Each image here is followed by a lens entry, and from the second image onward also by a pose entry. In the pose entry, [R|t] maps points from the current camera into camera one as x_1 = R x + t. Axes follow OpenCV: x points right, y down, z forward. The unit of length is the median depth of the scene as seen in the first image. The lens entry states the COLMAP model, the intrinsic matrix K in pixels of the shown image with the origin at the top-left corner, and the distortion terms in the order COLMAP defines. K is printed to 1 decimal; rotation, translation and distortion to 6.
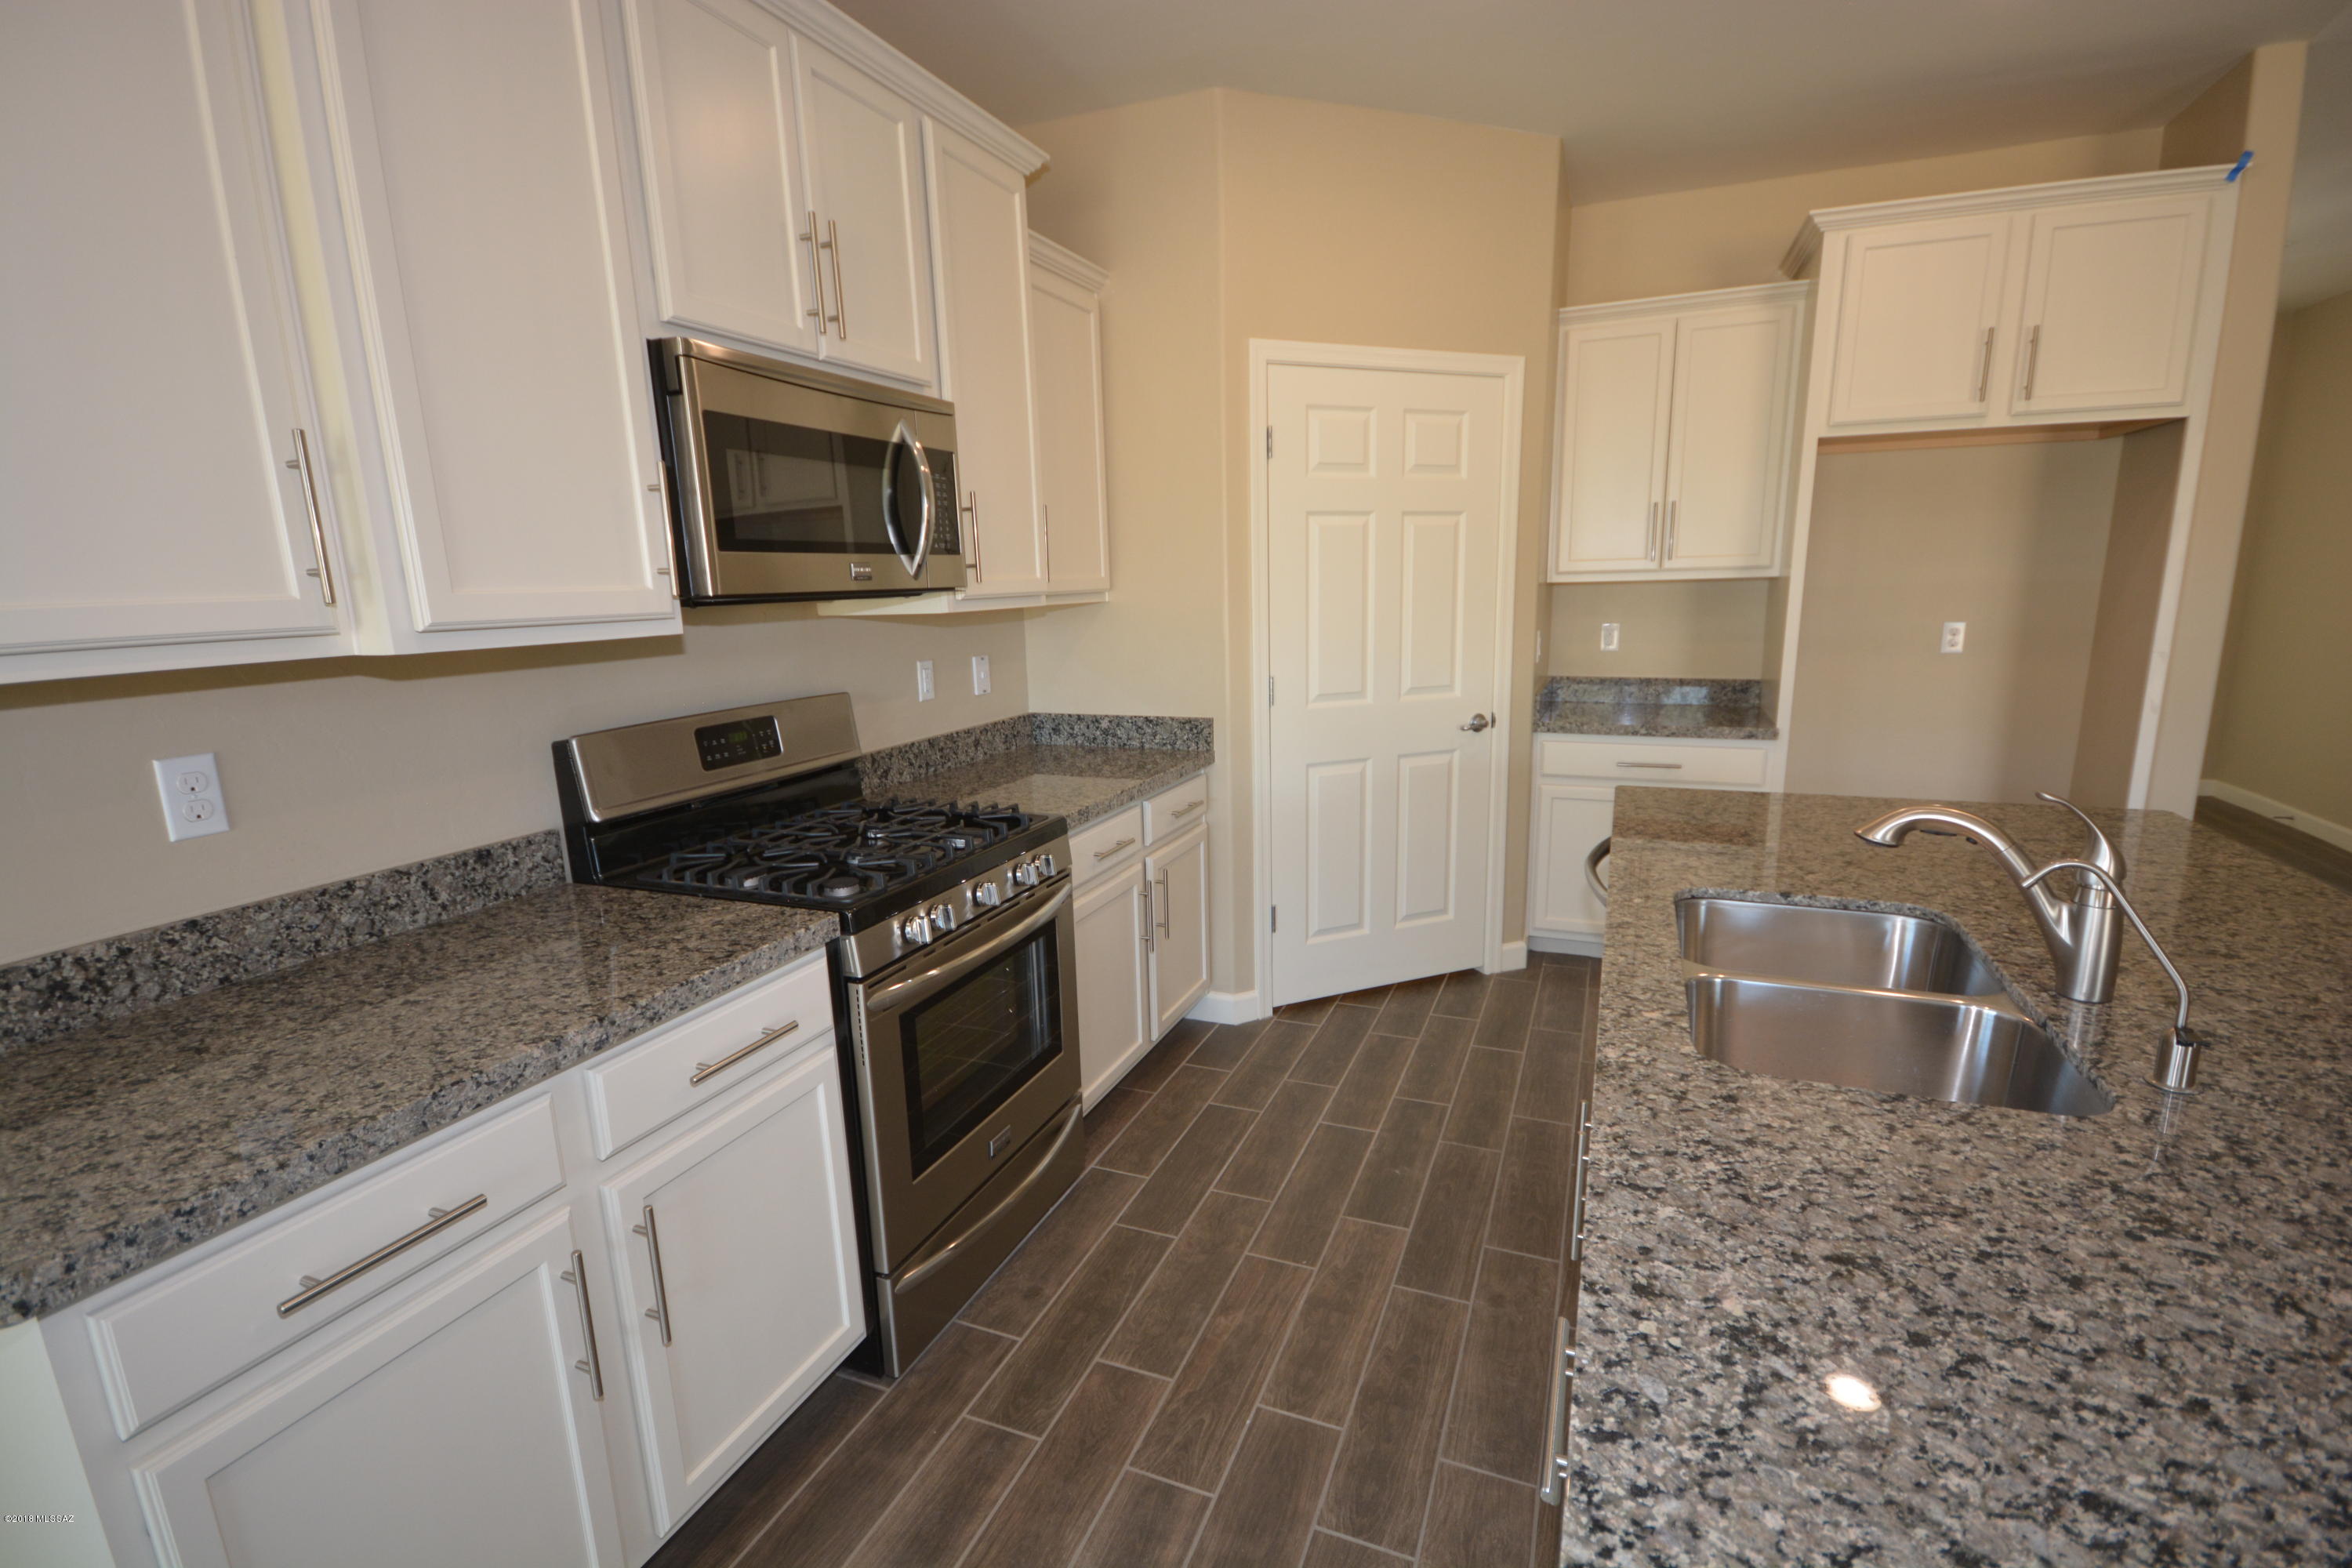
lens RADIAL K [[1065.5, 0, 1188.3], [0, 1065.5, 795.6], [0, 0, 1]] dist [-0.002387, -0.002031]
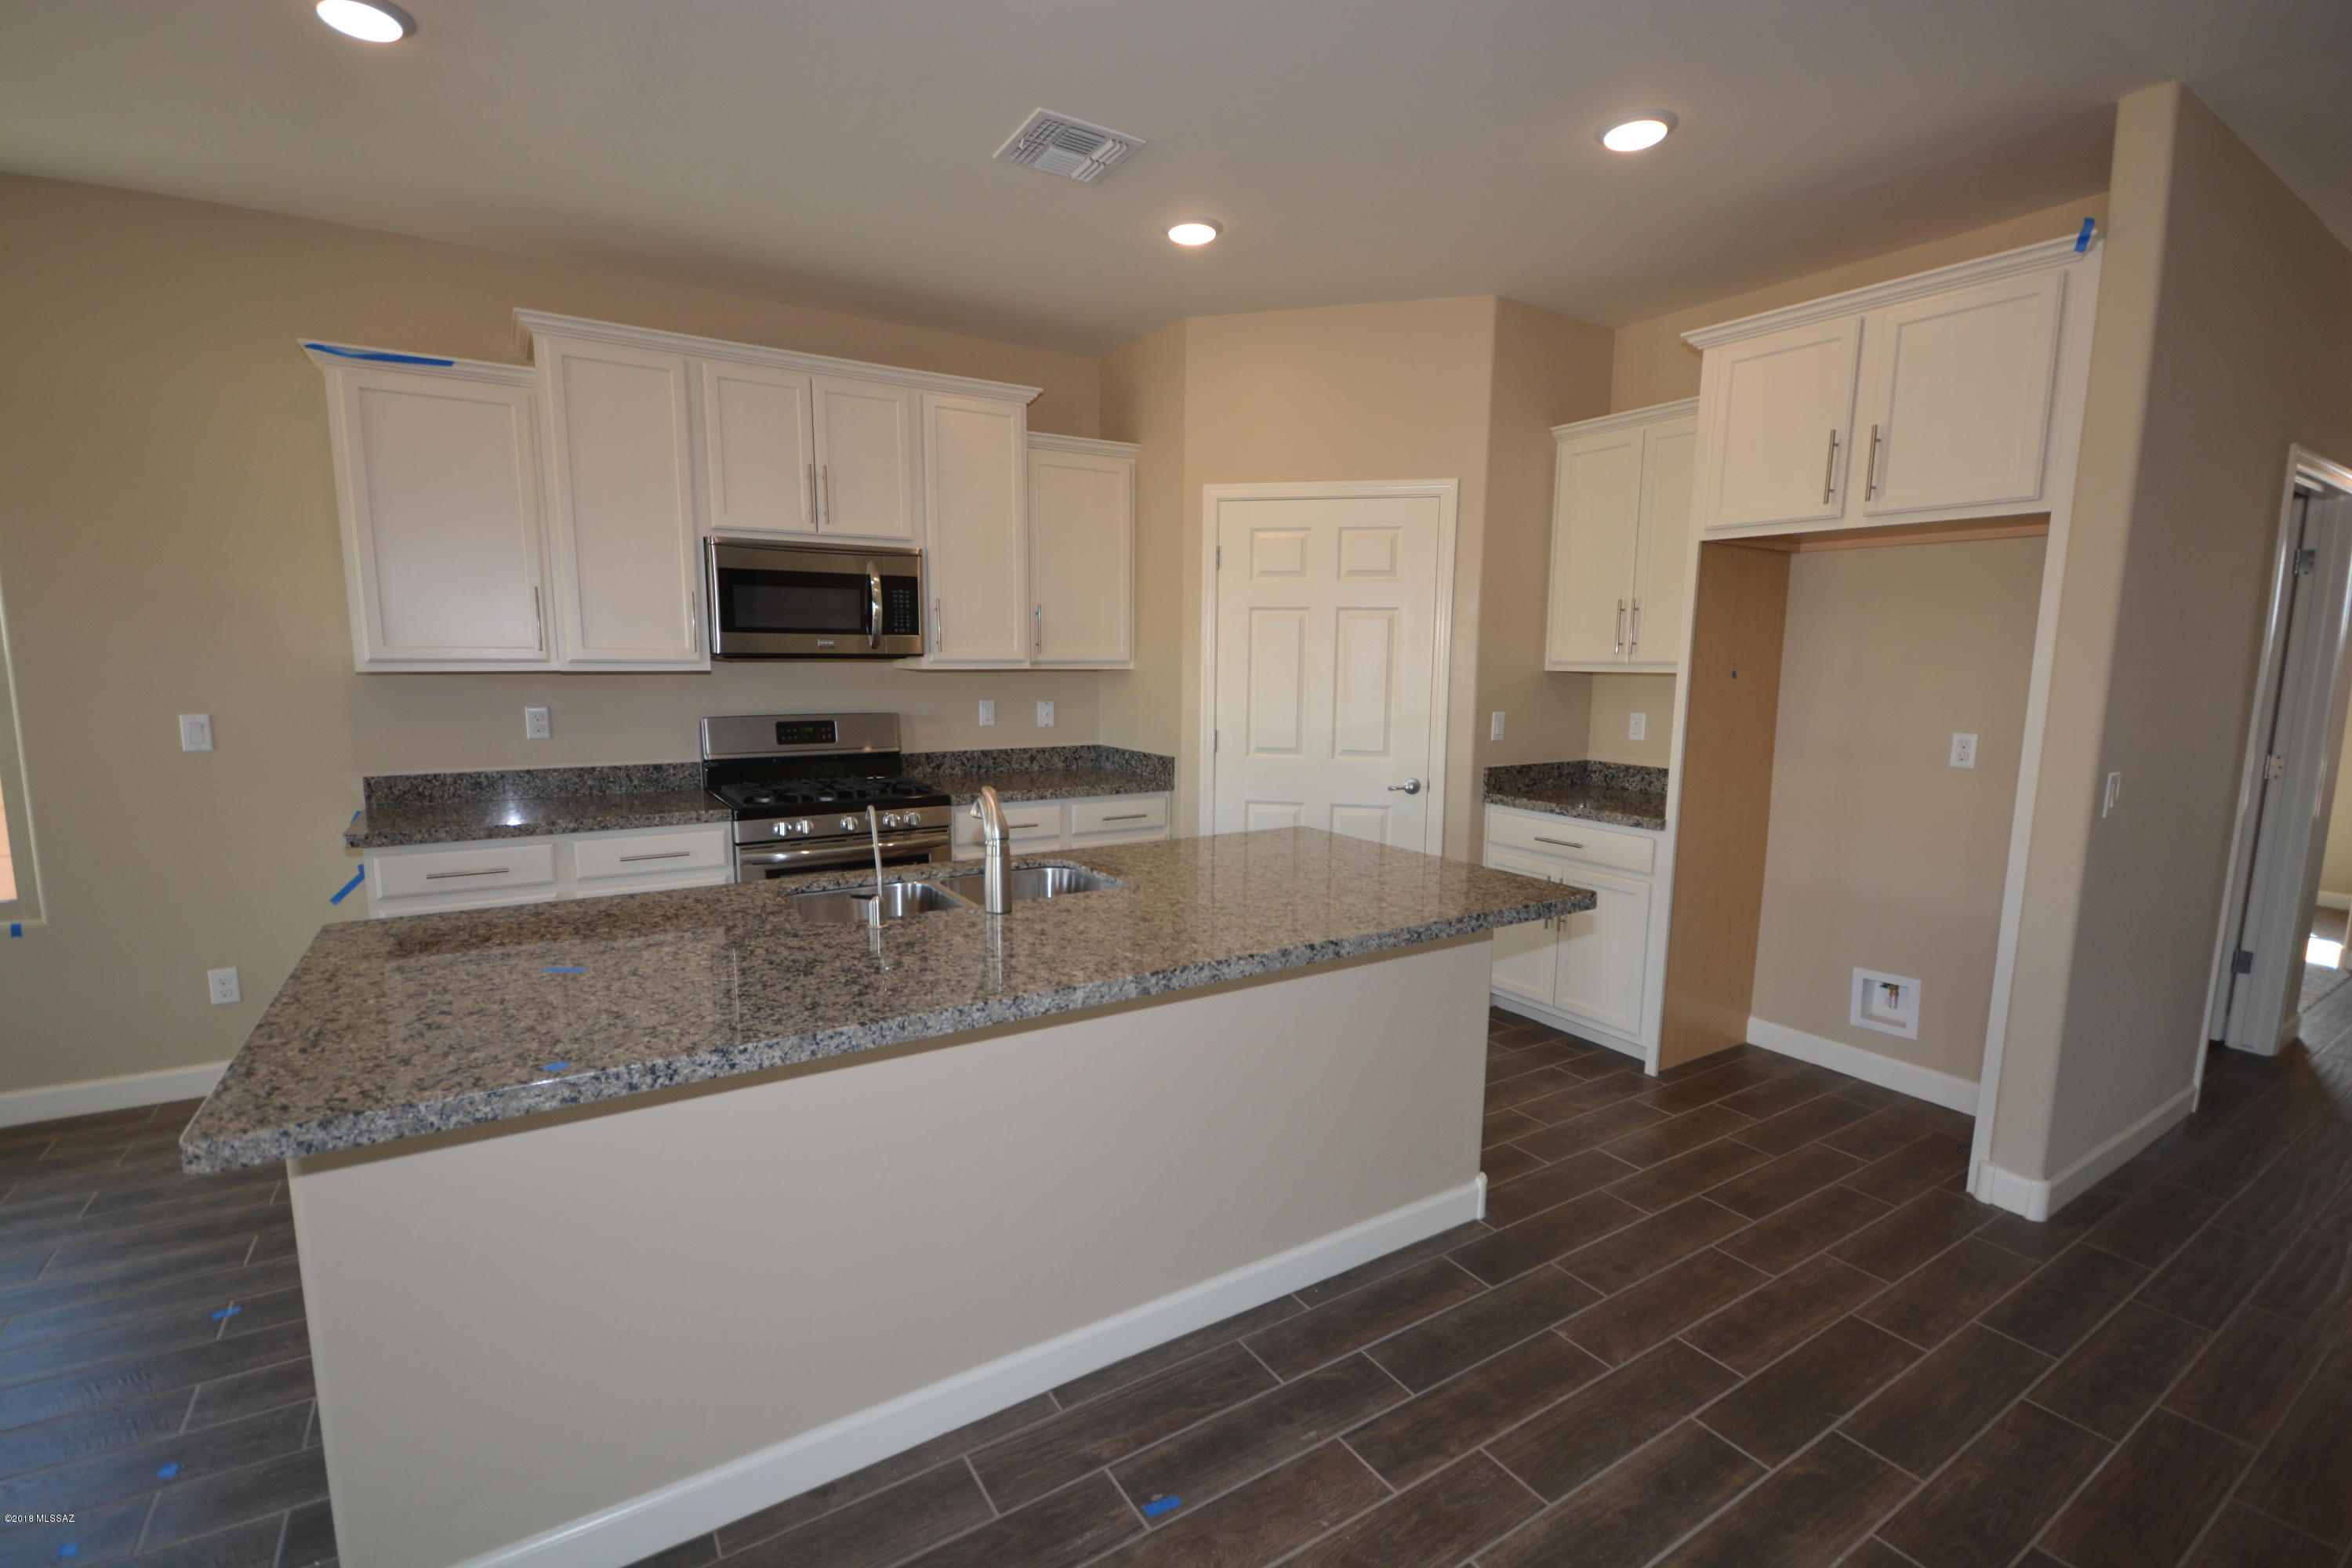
lens RADIAL K [[1043.7, 0, 1185.1], [0, 1043.7, 794.5], [0, 0, 1]] dist [-0.004835, 0.000132]
pose [[0.820353, 0.109205, -0.561333, 0.866181], [-0.143904, 0.989431, -0.017817, -0.003939], [0.553454, 0.095394, 0.827398, -0.099256]]
